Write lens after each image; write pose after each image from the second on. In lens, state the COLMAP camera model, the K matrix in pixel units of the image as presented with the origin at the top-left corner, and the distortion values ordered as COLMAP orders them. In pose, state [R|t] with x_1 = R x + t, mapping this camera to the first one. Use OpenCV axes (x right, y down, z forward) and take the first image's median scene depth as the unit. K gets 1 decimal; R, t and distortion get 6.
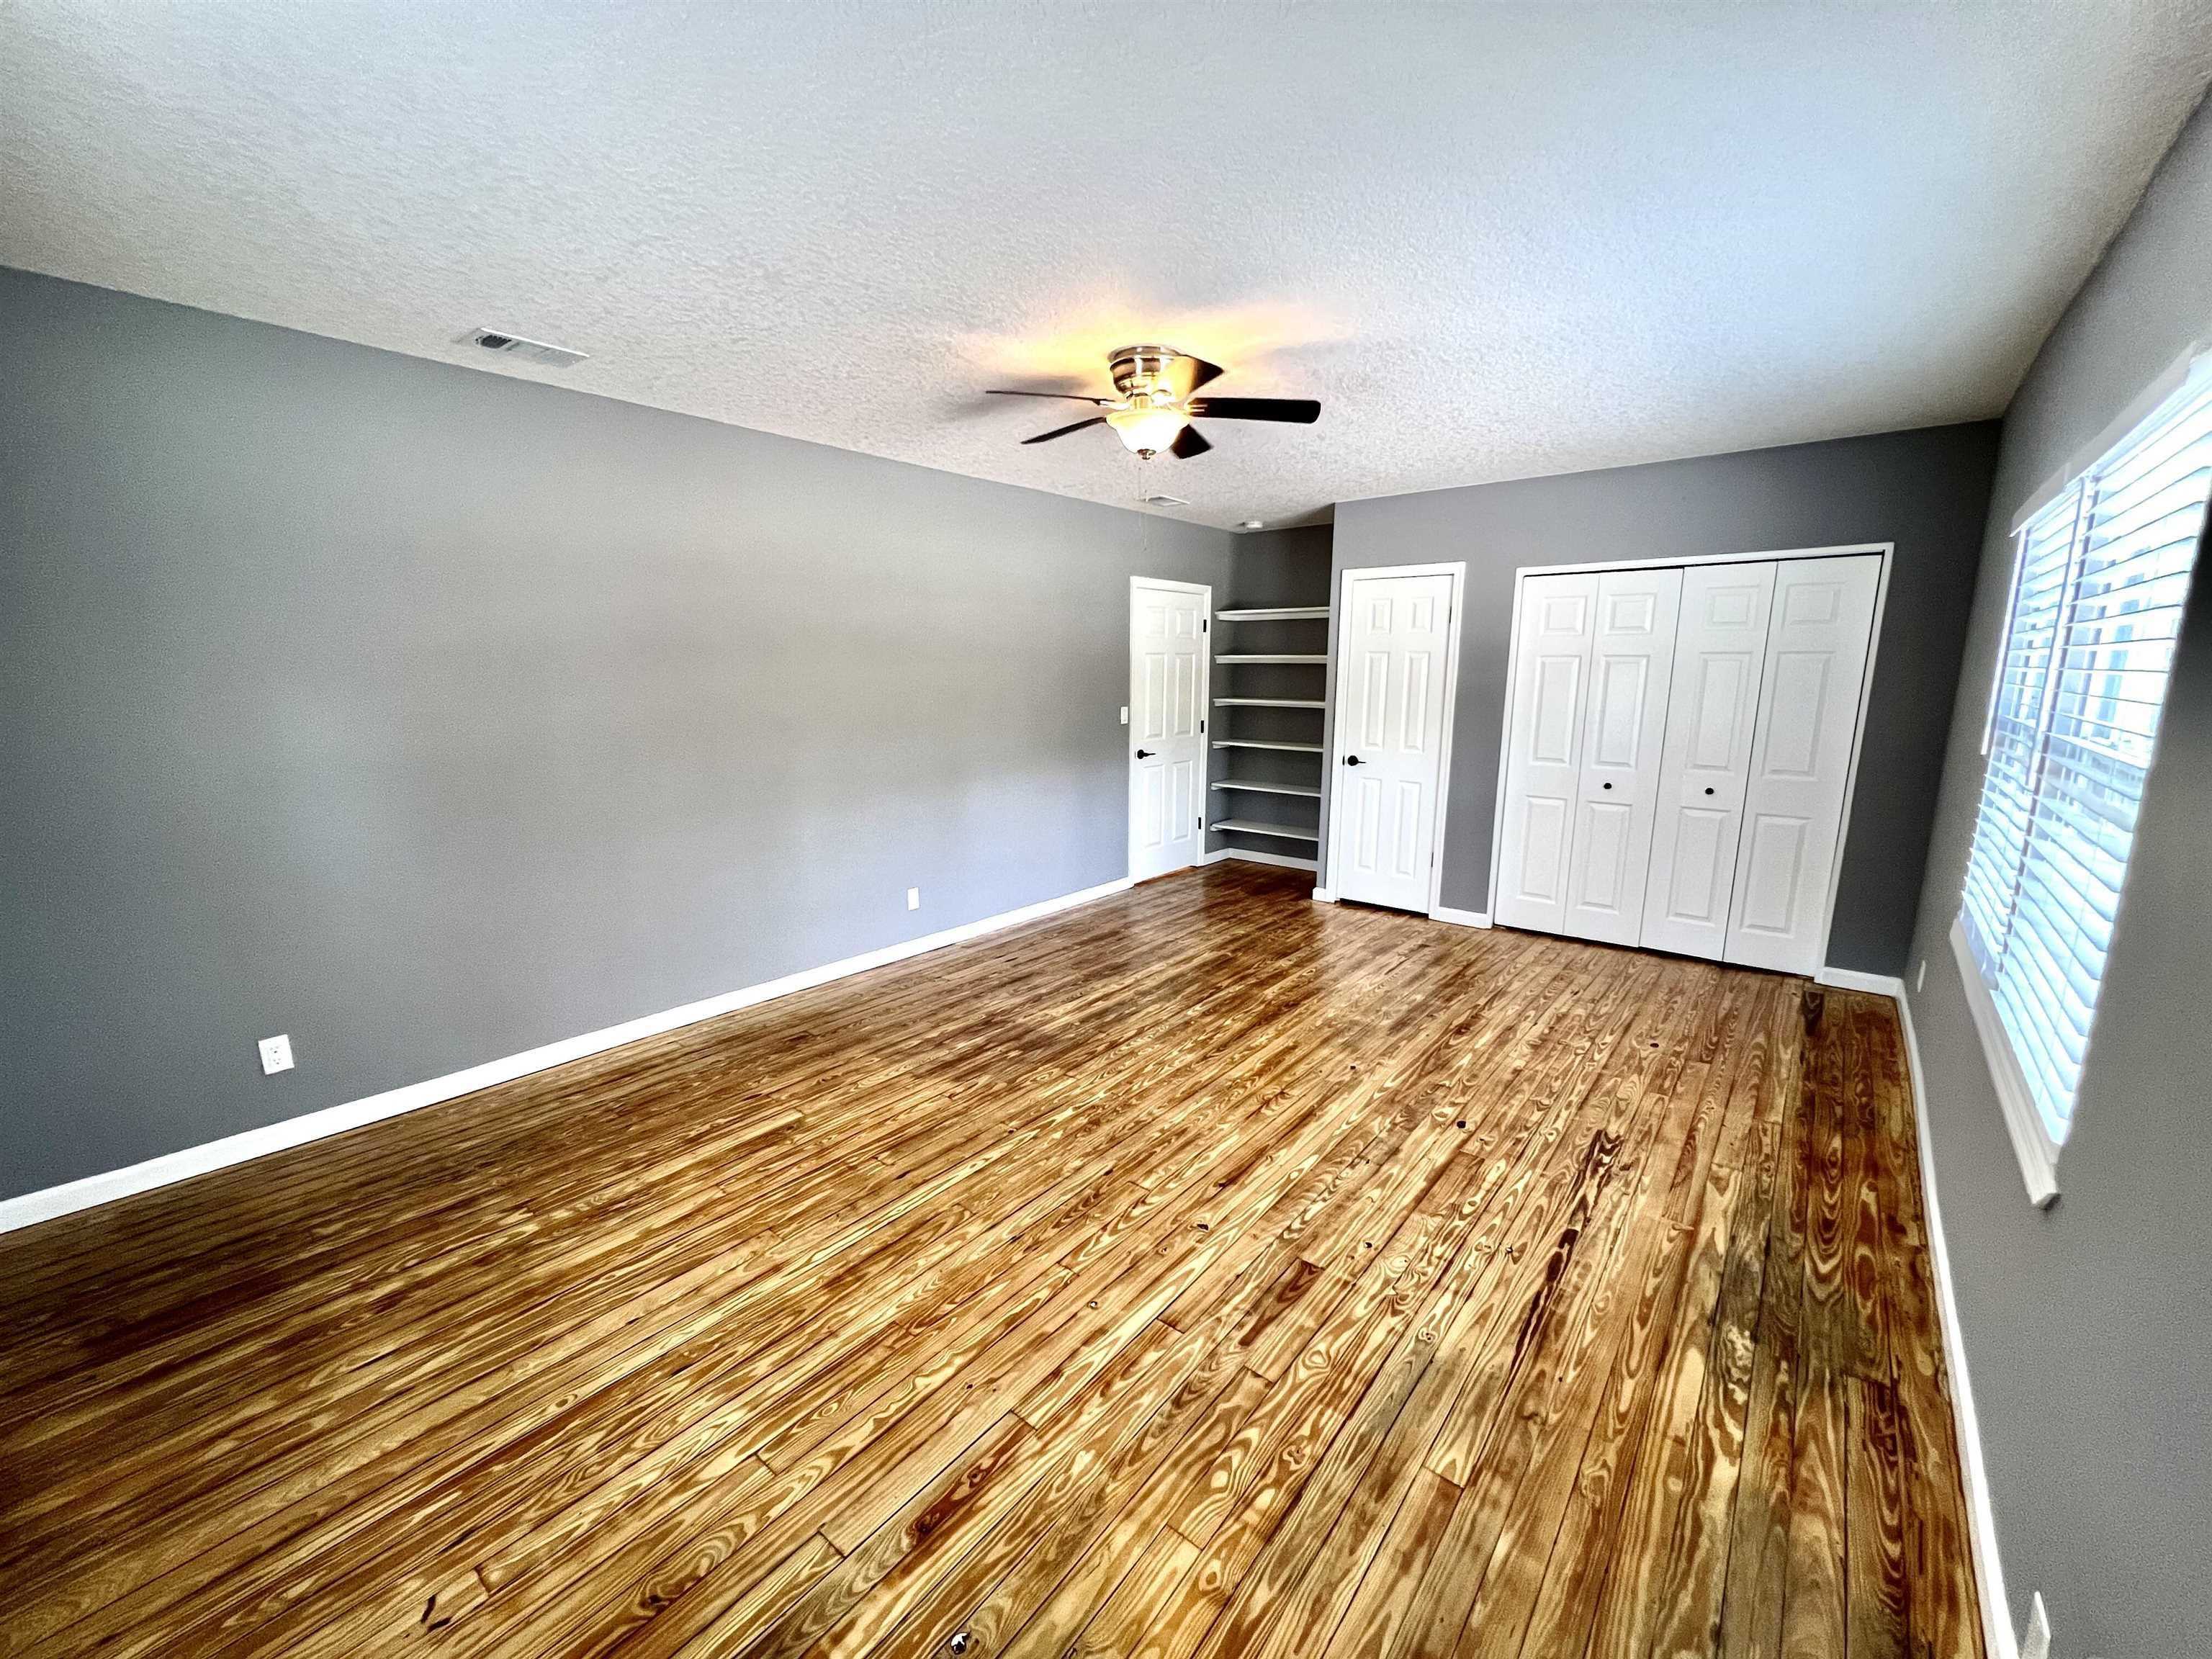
lens RADIAL K [[882.9, 0, 1103.2], [0, 882.9, 825.4], [0, 0, 1]] dist [0.000272, -0.000450]
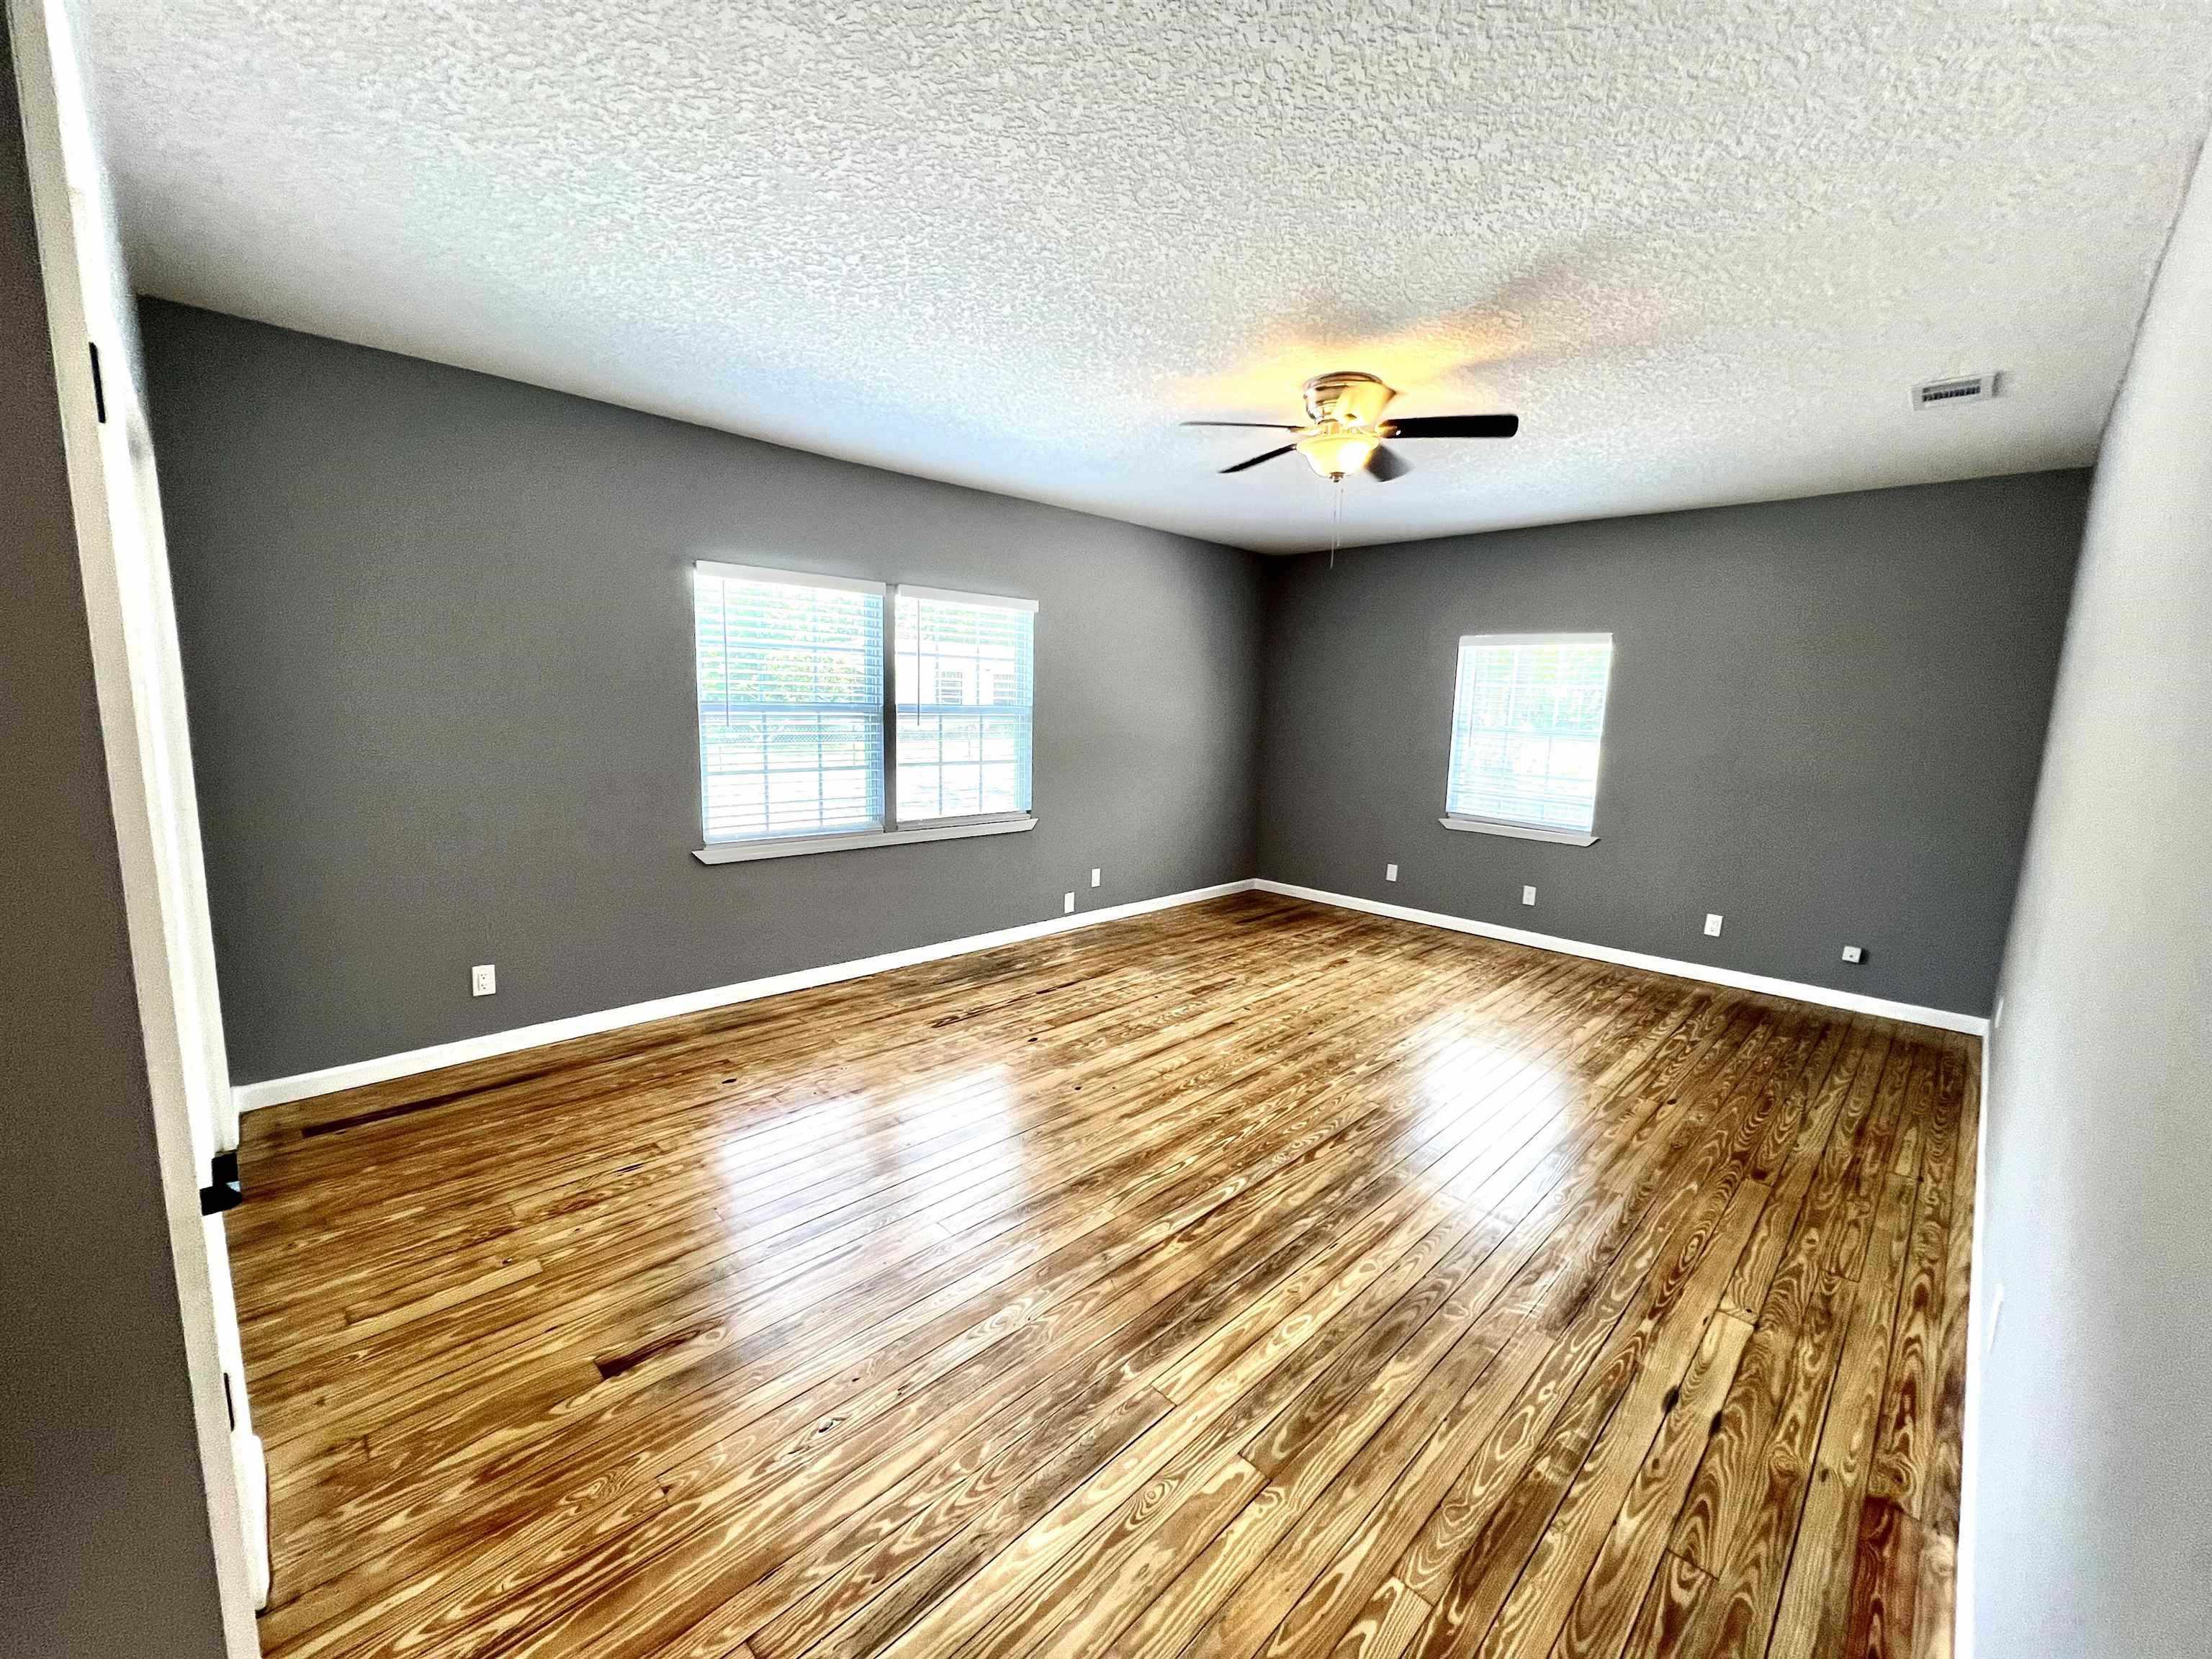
lens RADIAL K [[882.9, 0, 1103.2], [0, 882.9, 825.4], [0, 0, 1]] dist [0.000272, -0.000450]
pose [[-0.994716, -0.042236, 0.093577, 0.206432], [-0.009897, 0.946665, 0.322068, -0.361981], [-0.102188, 0.319440, -0.942081, 2.116653]]
